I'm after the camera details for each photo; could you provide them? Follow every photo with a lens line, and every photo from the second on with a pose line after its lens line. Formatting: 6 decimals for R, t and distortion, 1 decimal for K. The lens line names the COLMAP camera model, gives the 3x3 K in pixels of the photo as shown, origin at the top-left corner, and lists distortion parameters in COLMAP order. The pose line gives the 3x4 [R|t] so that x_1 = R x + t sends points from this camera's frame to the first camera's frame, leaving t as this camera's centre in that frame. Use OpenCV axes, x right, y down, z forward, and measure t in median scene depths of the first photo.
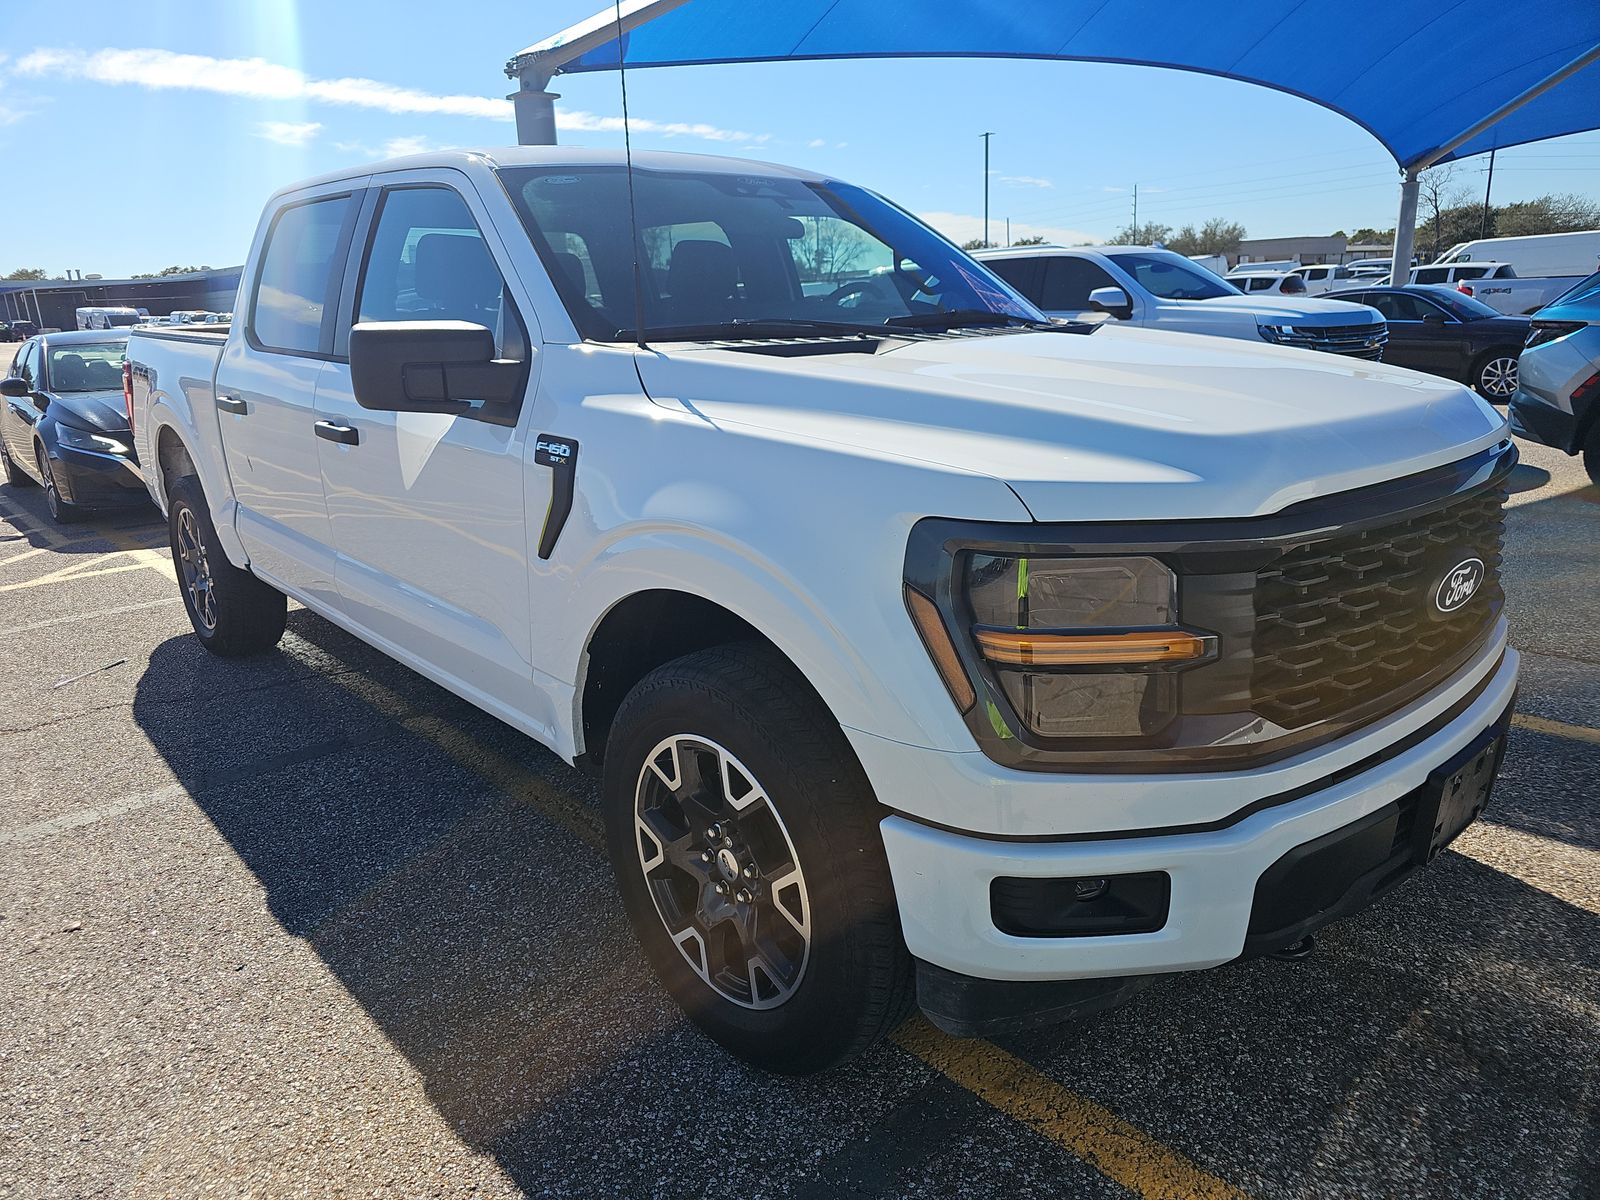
lens RADIAL K [[1075.5, 0, 788.8], [0, 1075.5, 605.5], [0, 0, 1]] dist [0.047852, -0.040424]
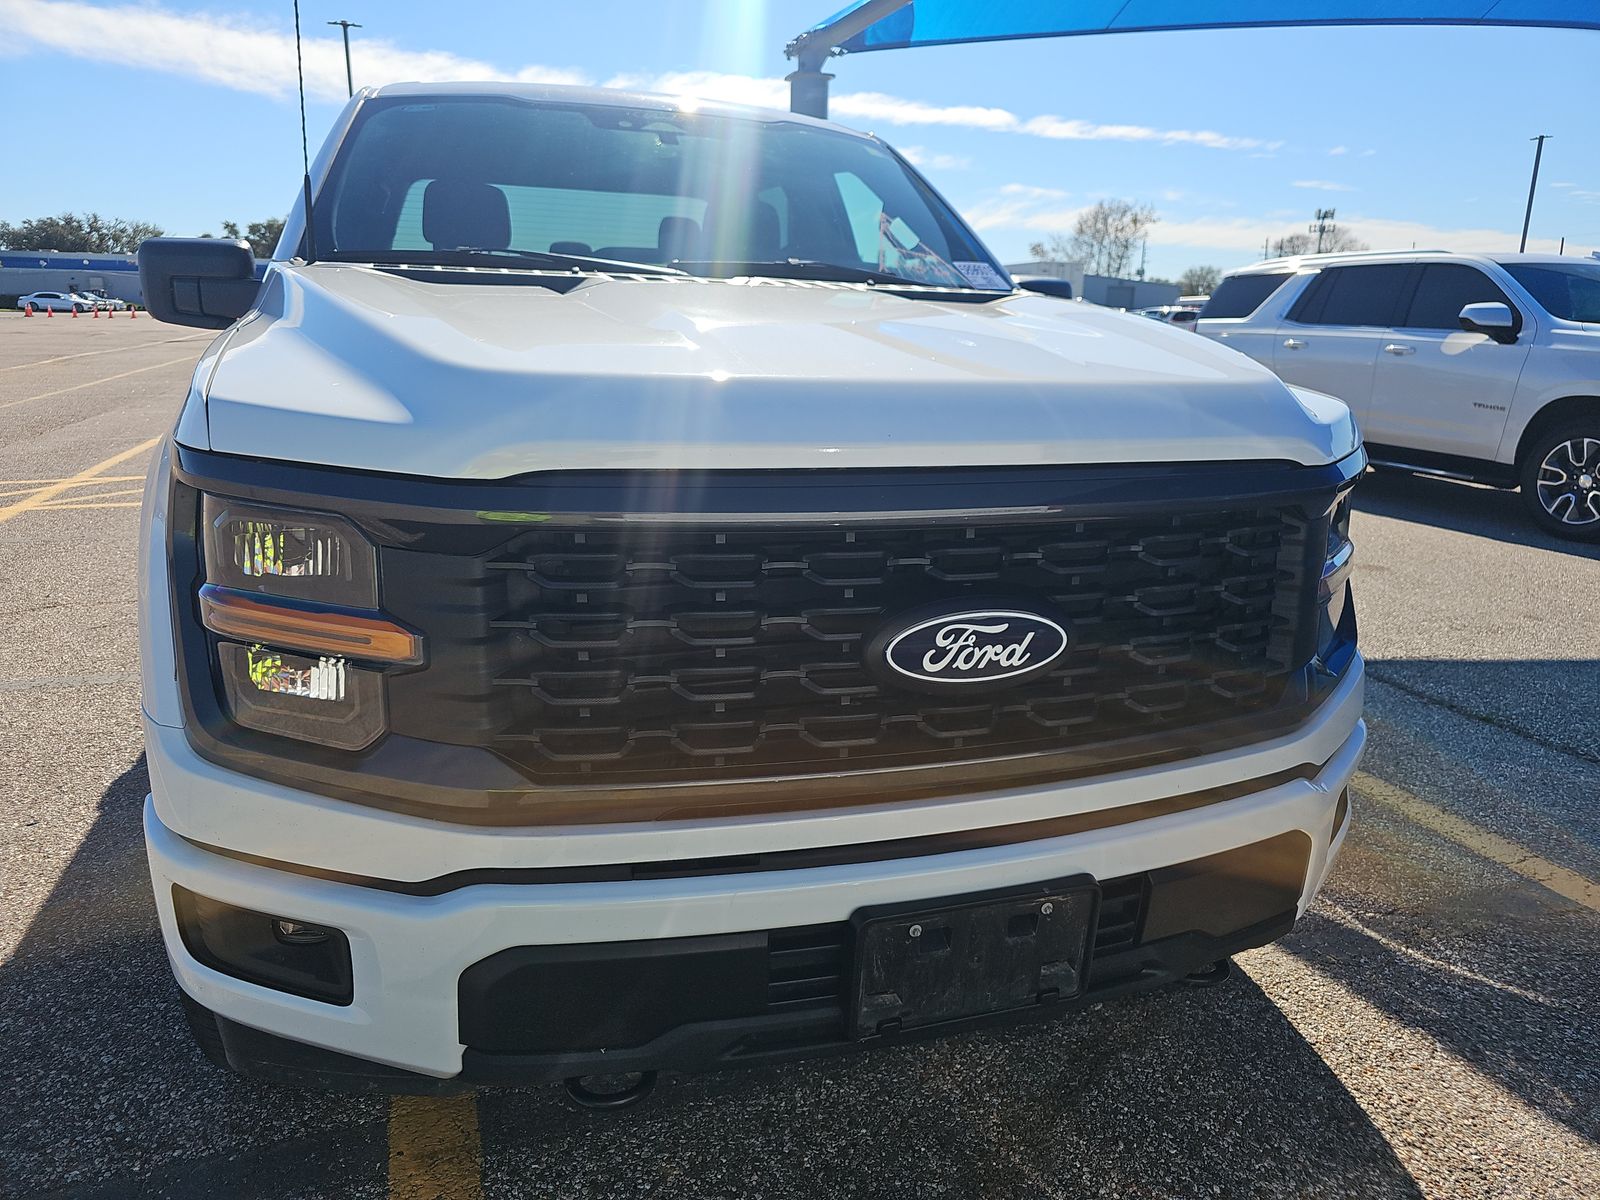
lens RADIAL K [[1075.5, 0, 788.8], [0, 1075.5, 605.5], [0, 0, 1]] dist [0.047852, -0.040424]
pose [[0.915857, 0.158219, -0.369016, 0.193157], [-0.160640, 0.986712, 0.024372, -0.011197], [0.367968, 0.036957, 0.929104, 0.086535]]
